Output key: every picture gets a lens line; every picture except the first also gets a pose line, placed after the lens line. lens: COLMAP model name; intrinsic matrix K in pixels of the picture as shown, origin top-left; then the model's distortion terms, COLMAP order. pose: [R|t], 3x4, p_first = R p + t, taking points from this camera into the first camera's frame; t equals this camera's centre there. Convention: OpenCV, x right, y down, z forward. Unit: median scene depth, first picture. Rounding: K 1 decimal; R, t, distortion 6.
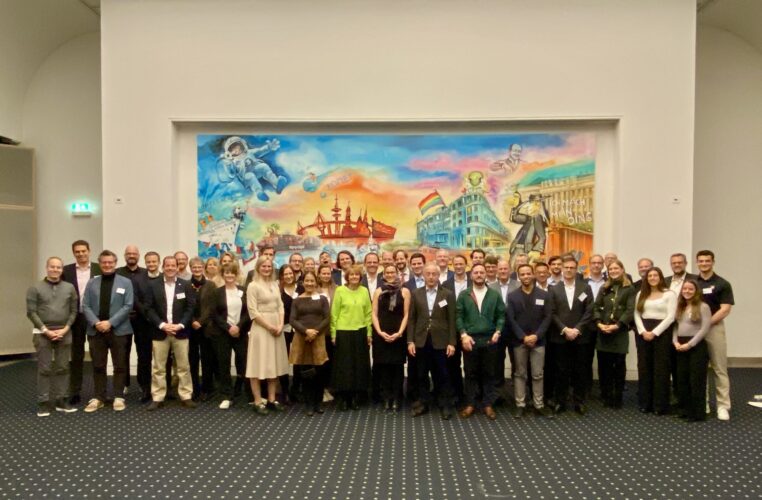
lens RADIAL K [[529.0, 0, 379.6], [0, 529.0, 256.1], [0, 0, 1]] dist [0.032283, -0.006047]
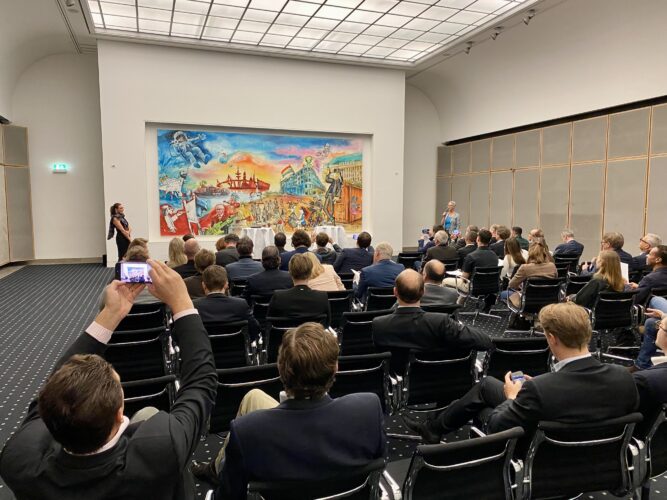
lens RADIAL K [[504.7, 0, 334.6], [0, 504.7, 250.5], [0, 0, 1]] dist [-0.082350, -0.000862]
pose [[0.923807, -0.034258, 0.381322, -0.452382], [-0.008435, 0.993926, 0.109730, -0.015271], [-0.382765, -0.104586, 0.917907, -0.791354]]
